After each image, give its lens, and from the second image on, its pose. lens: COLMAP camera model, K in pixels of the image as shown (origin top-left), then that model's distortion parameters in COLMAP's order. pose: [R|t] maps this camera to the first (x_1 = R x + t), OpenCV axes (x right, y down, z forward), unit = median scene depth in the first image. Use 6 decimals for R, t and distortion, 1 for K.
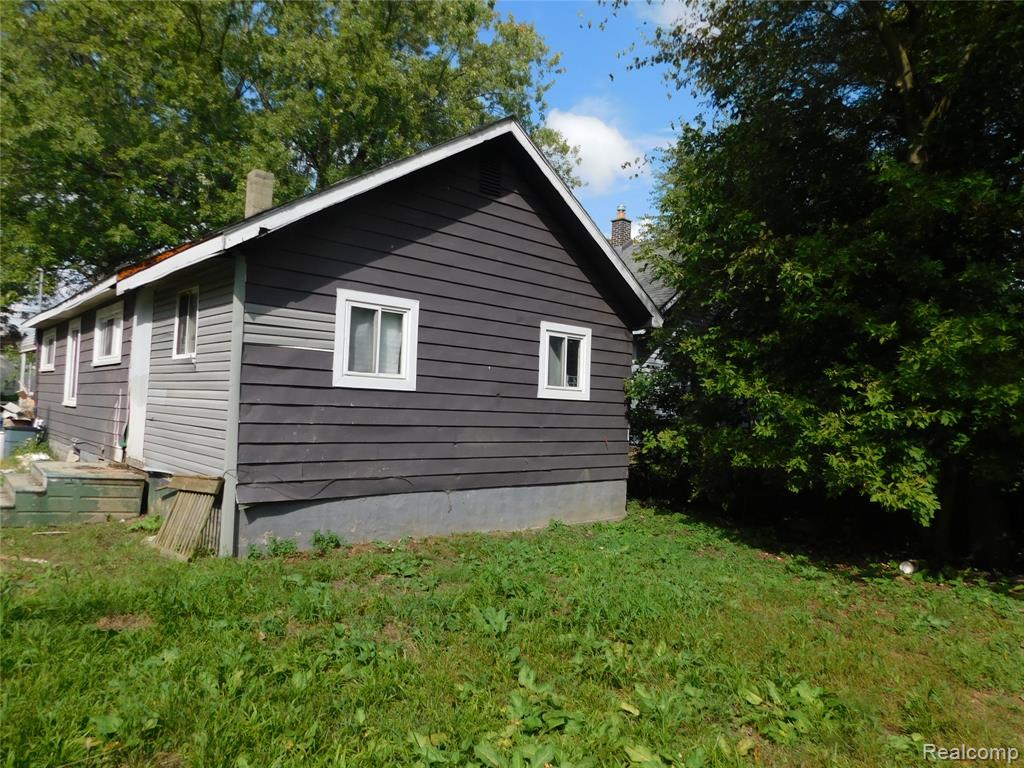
lens RADIAL K [[681.0, 0, 510.6], [0, 681.0, 383.8], [0, 0, 1]] dist [-0.043577, 0.010660]
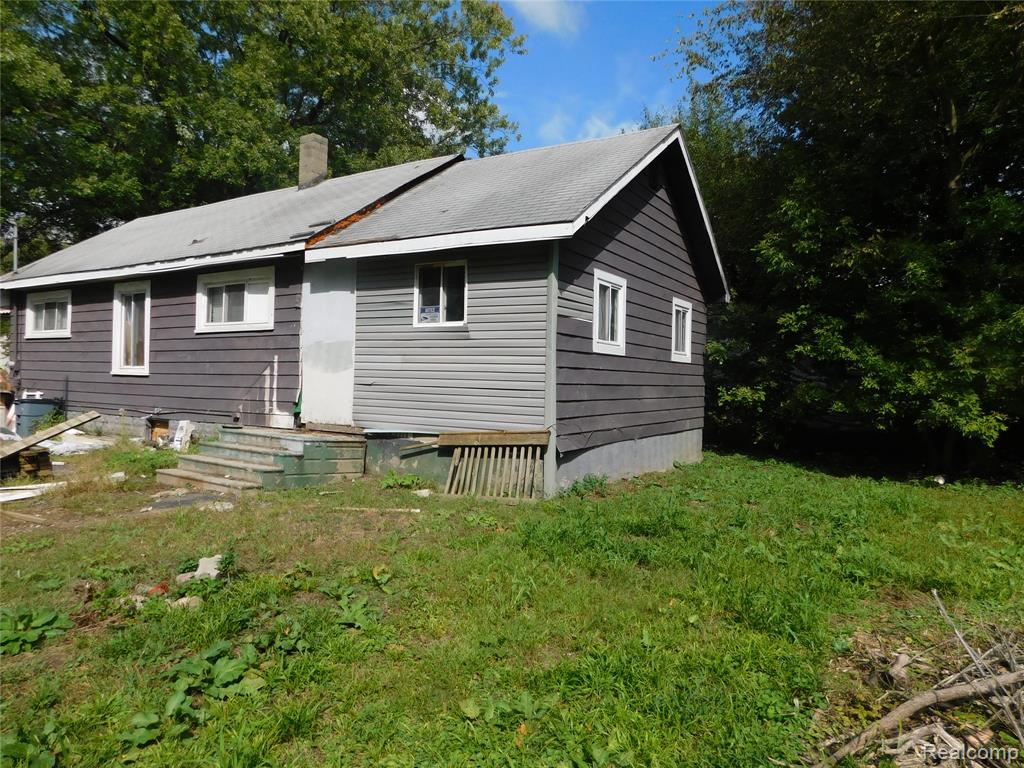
lens RADIAL K [[681.0, 0, 514.5], [0, 681.0, 388.4], [0, 0, 1]] dist [-0.043577, 0.010660]
pose [[0.960253, -0.018704, 0.278505, -0.647320], [0.002720, 0.998332, 0.057669, -0.001228], [-0.279119, -0.054619, 0.958702, -0.087021]]
